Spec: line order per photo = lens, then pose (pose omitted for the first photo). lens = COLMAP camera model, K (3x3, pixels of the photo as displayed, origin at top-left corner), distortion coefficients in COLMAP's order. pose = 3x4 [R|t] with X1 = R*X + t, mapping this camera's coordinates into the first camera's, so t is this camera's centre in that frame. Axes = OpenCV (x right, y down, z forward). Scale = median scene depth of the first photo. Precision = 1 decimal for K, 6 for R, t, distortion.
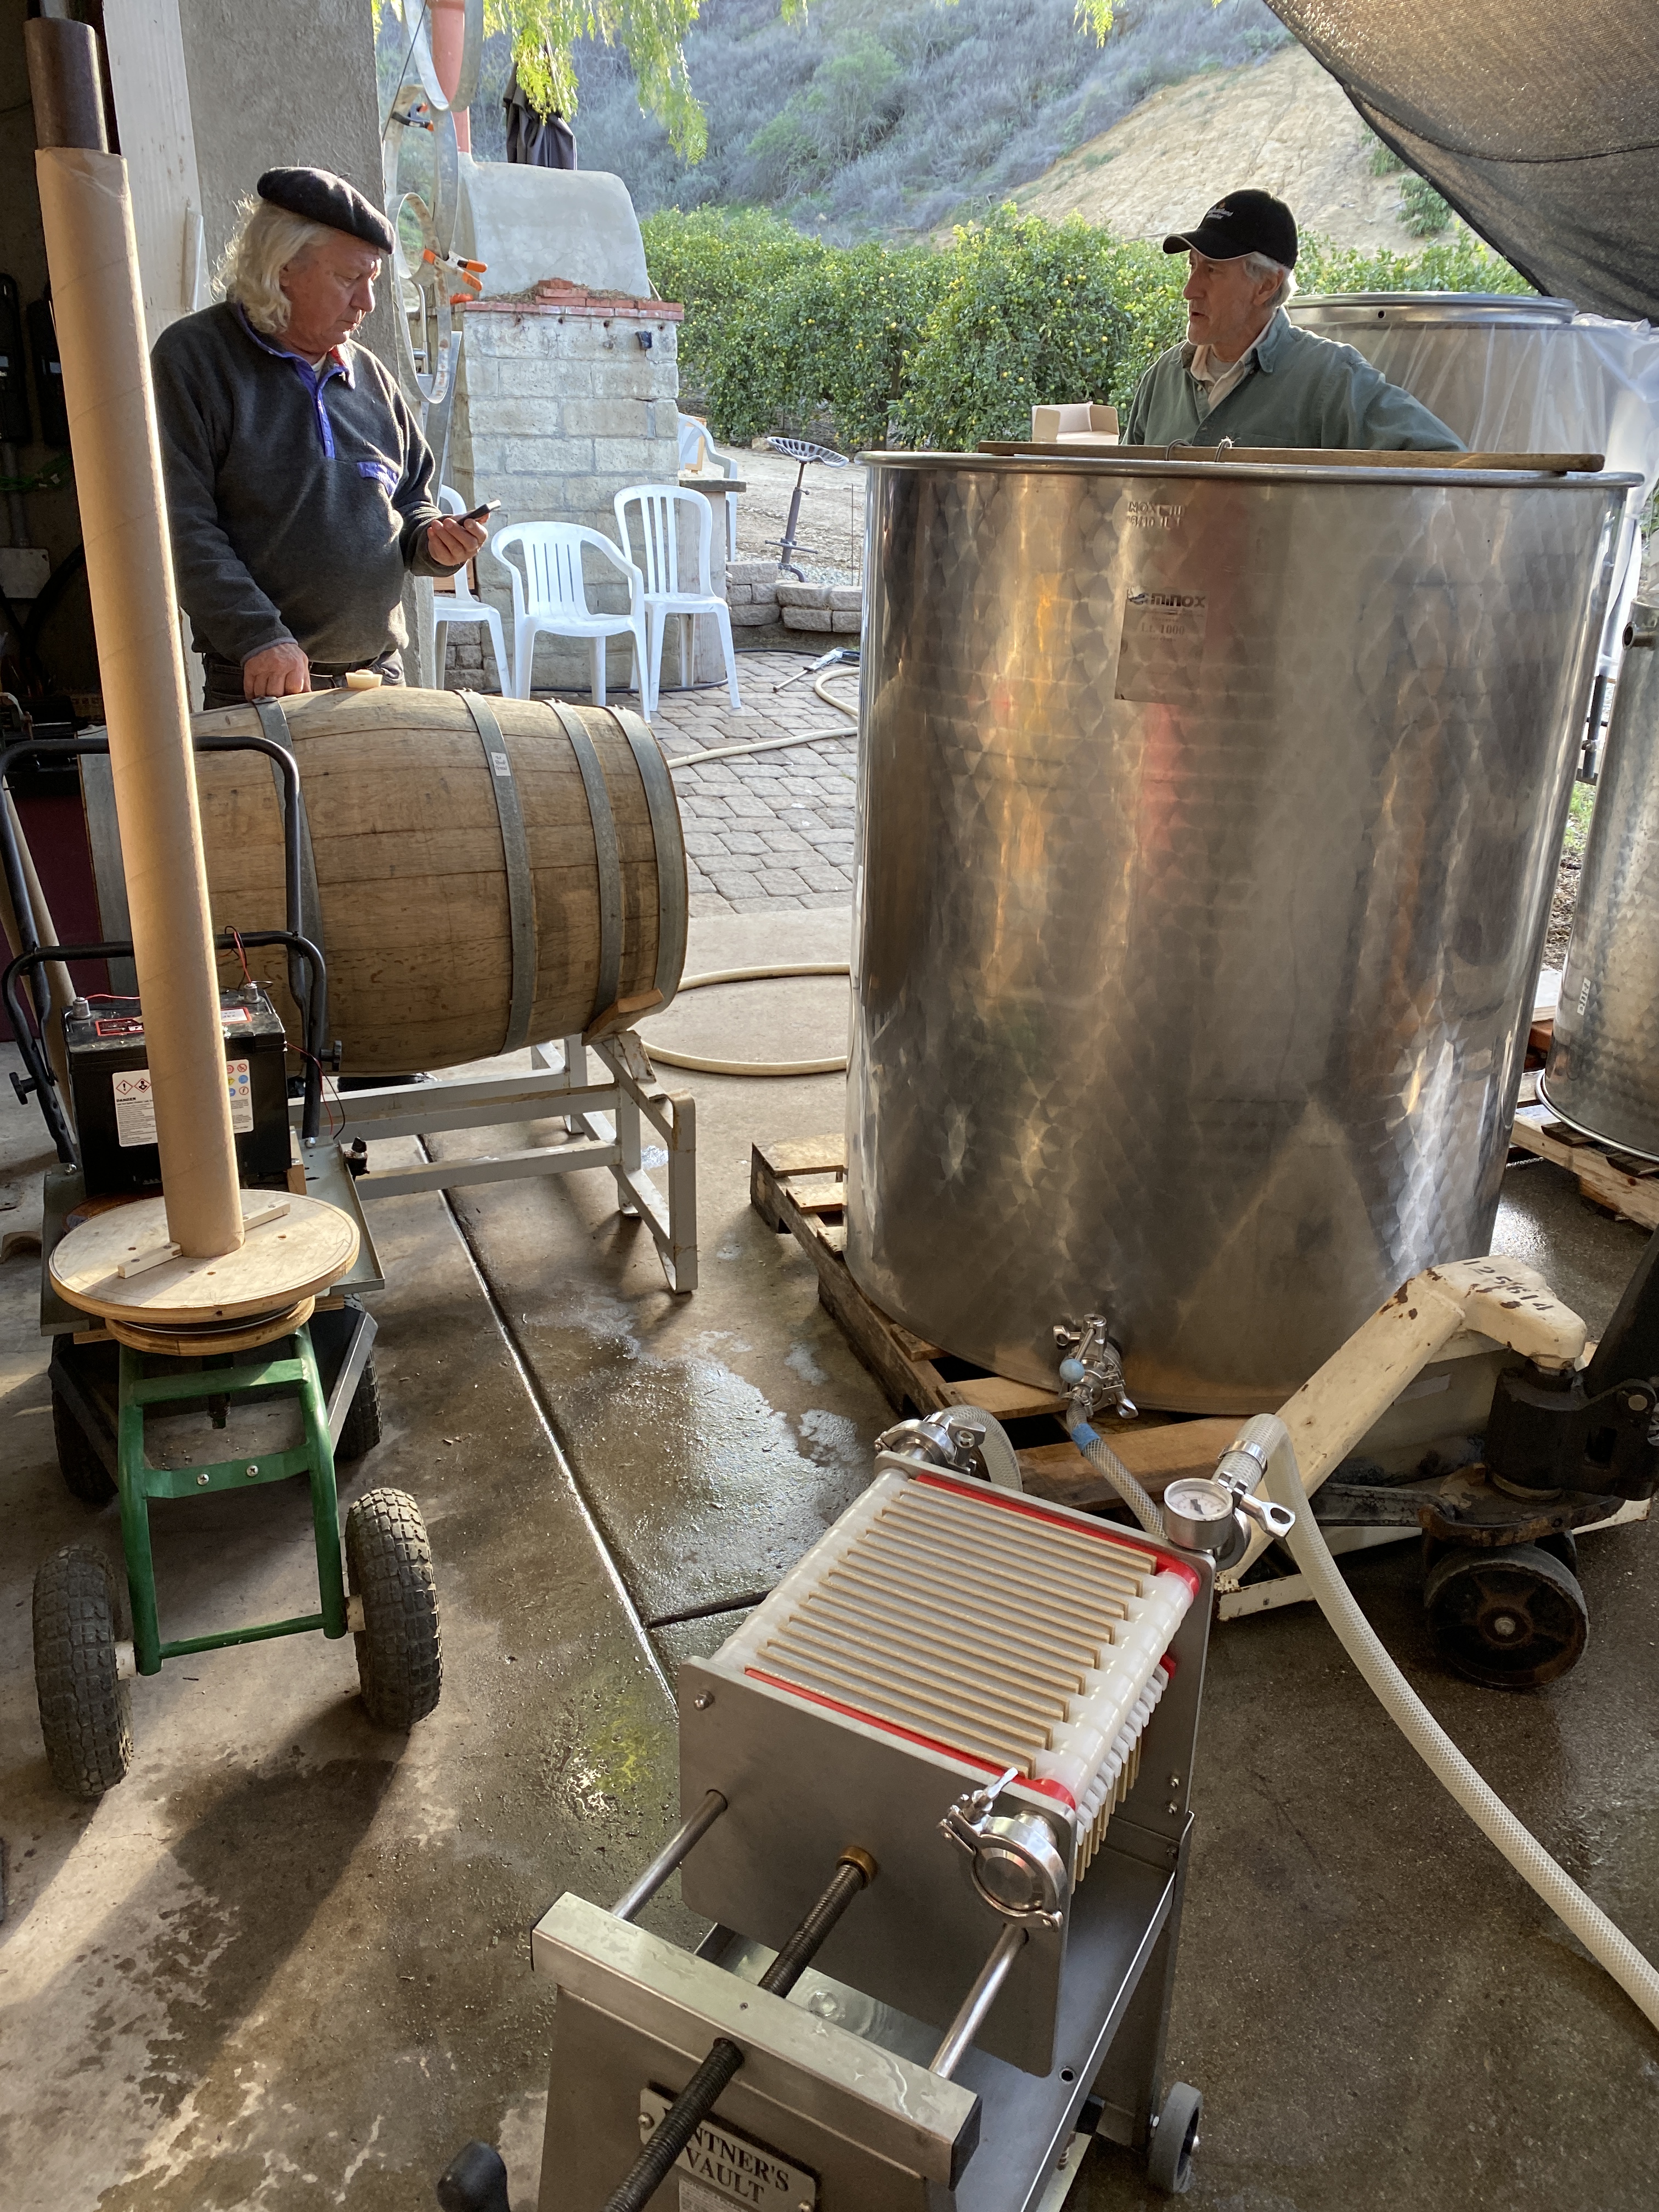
lens RADIAL K [[1704.1, 0, 834.3], [0, 1704.1, 1104.0], [0, 0, 1]] dist [0.010283, -0.004423]
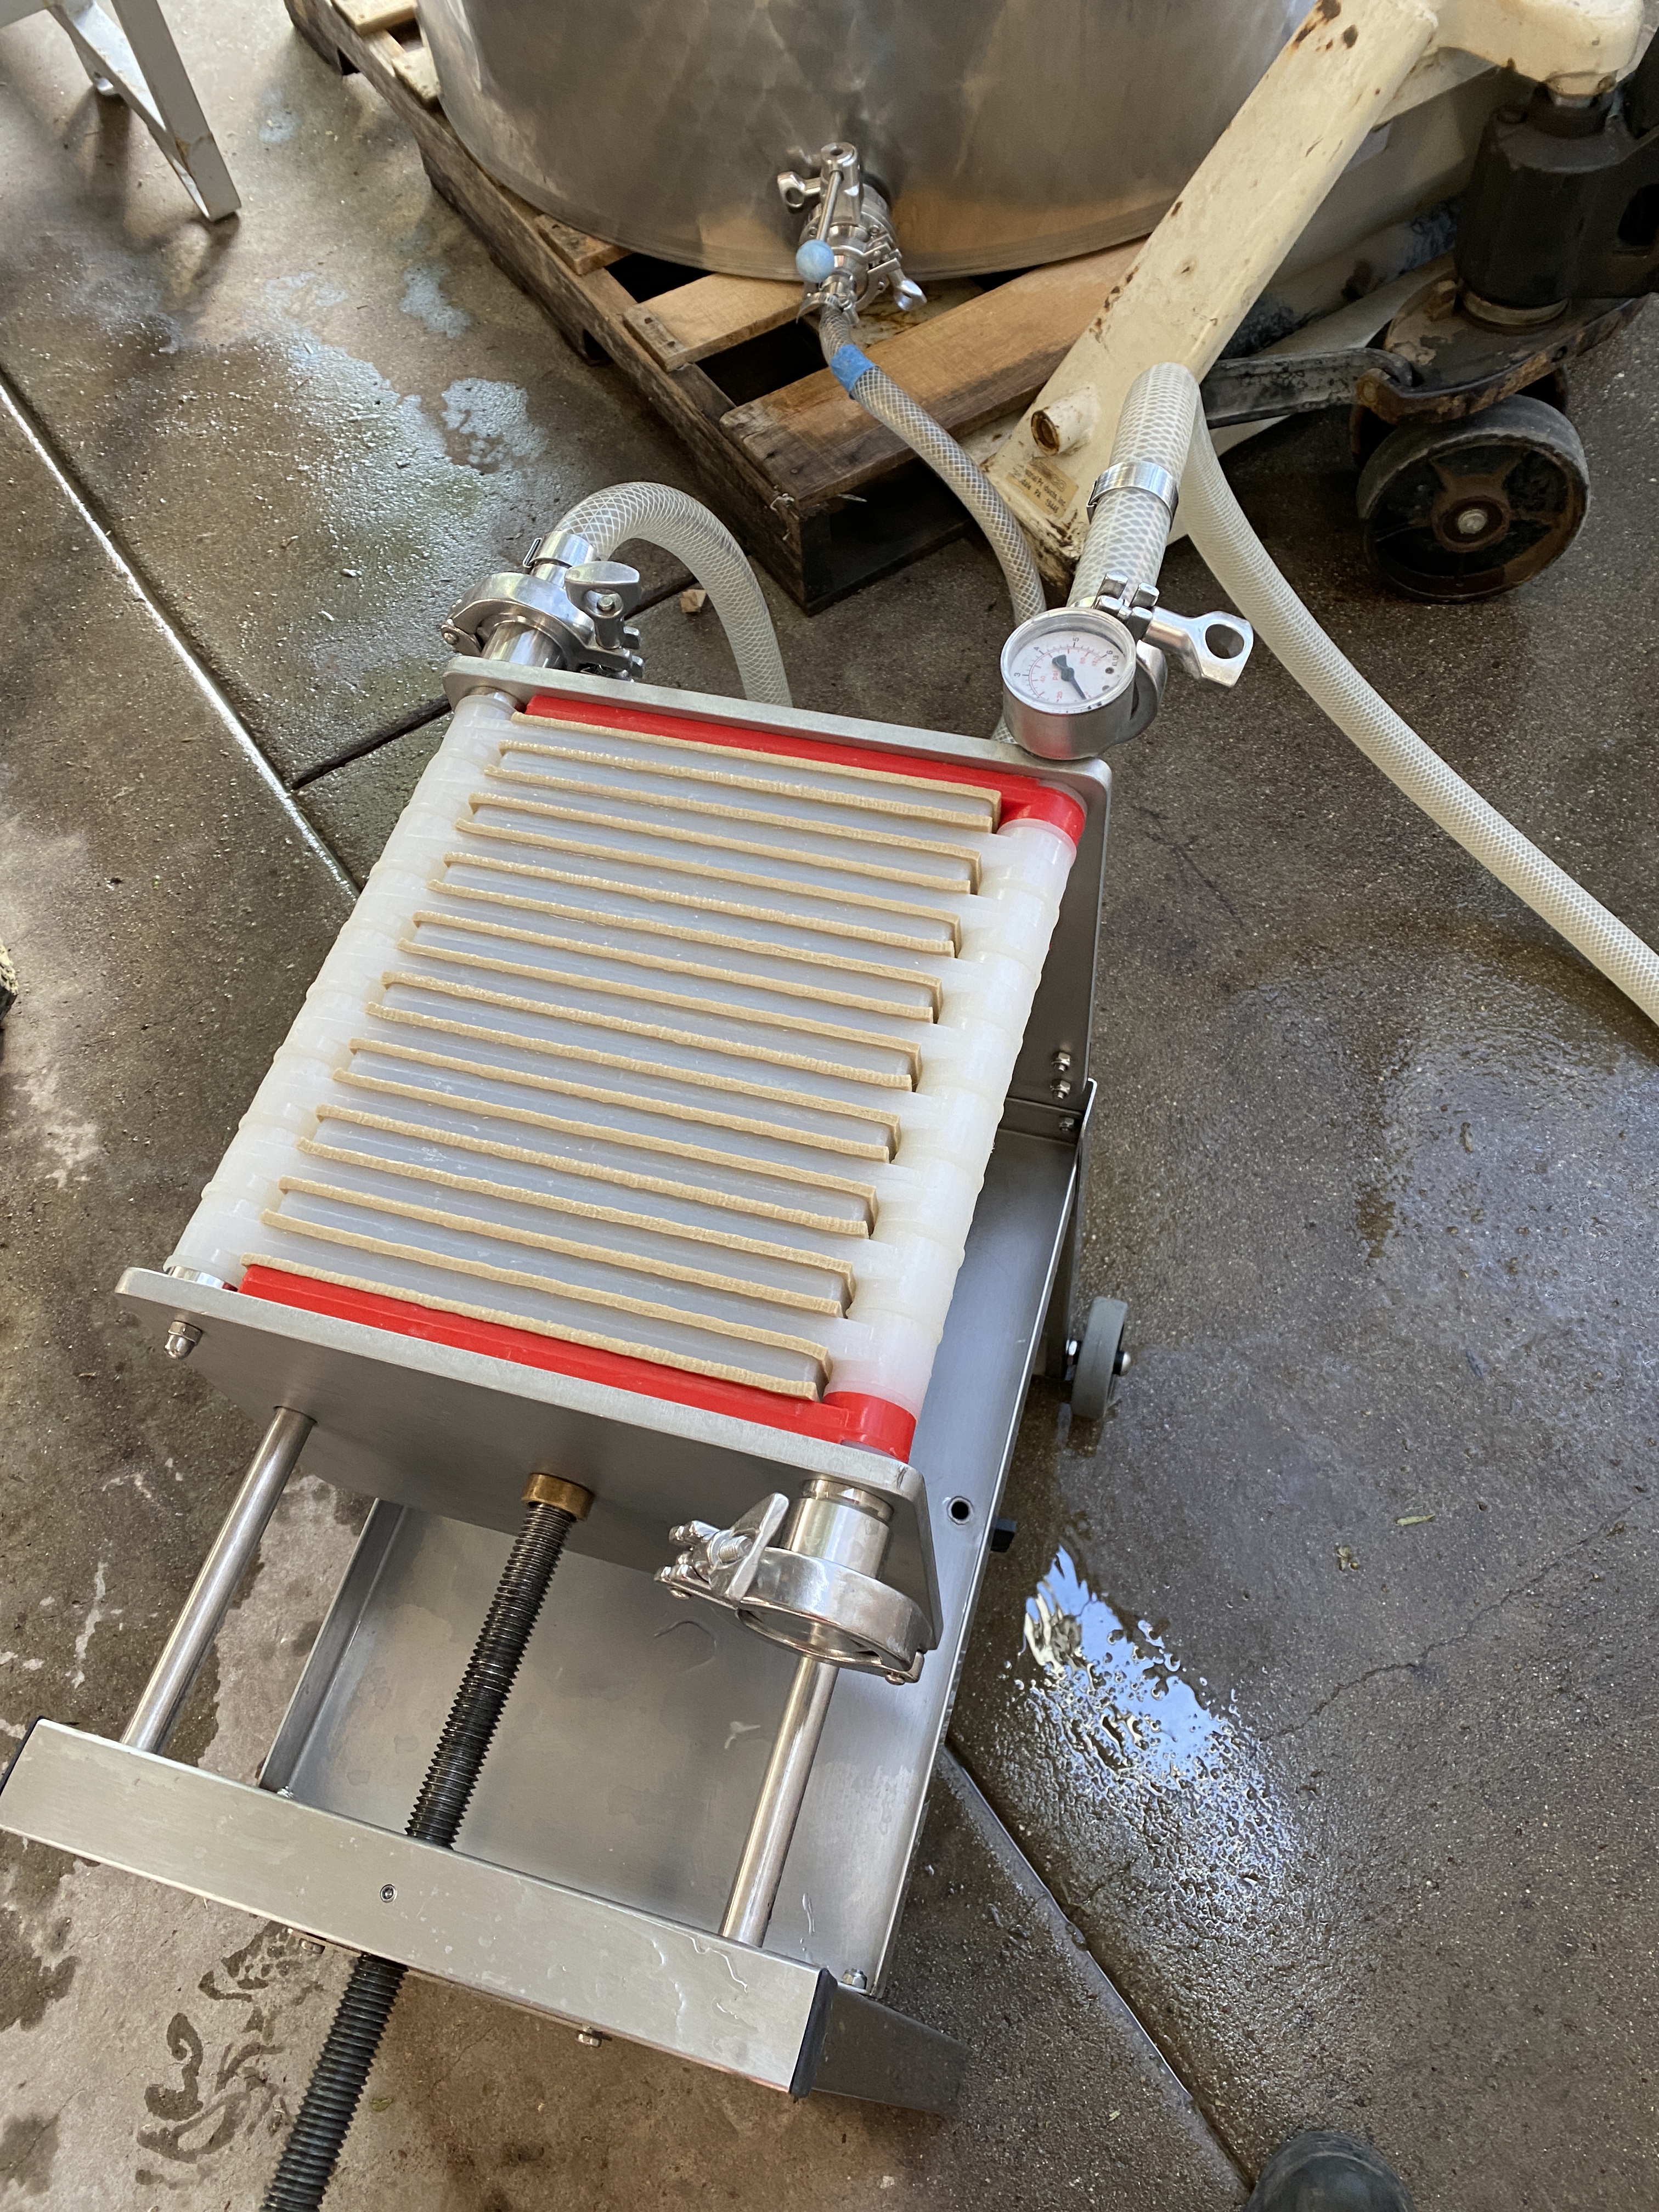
lens RADIAL K [[1704.1, 0, 832.0], [0, 1704.1, 1096.9], [0, 0, 1]] dist [0.010283, -0.004423]
pose [[0.972867, -0.230838, 0.015623, 0.061833], [0.171983, 0.766687, 0.618557, 0.004811], [-0.154764, -0.599087, 0.785585, 0.307760]]
